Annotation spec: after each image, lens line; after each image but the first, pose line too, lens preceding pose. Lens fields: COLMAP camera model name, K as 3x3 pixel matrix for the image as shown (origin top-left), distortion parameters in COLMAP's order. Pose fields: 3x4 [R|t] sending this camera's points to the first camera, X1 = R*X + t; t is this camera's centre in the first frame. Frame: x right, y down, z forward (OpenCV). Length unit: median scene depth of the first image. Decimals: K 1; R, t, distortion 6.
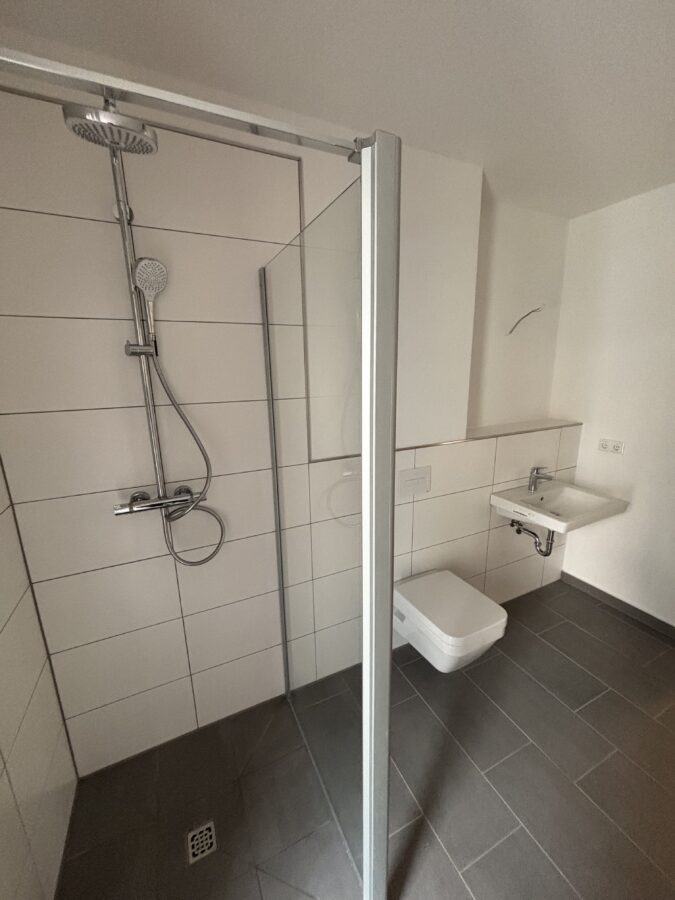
lens RADIAL K [[360.4, 0, 337.5], [0, 360.4, 450.0], [0, 0, 1]] dist [-0.000085, 0.000003]
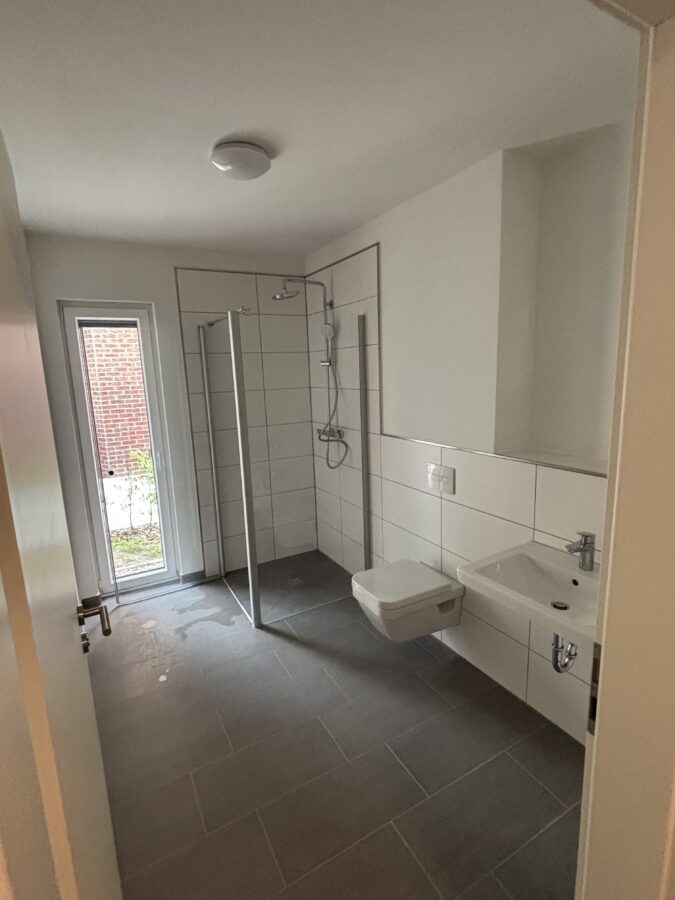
lens RADIAL K [[450.2, 0, 337.5], [0, 450.2, 450.0], [0, 0, 1]] dist [0.000262, -0.000038]
pose [[0.056304, 0.196276, -0.978931, 1.740537], [-0.185252, 0.965514, 0.182931, -0.209034], [0.981077, 0.171049, 0.090722, 0.675453]]
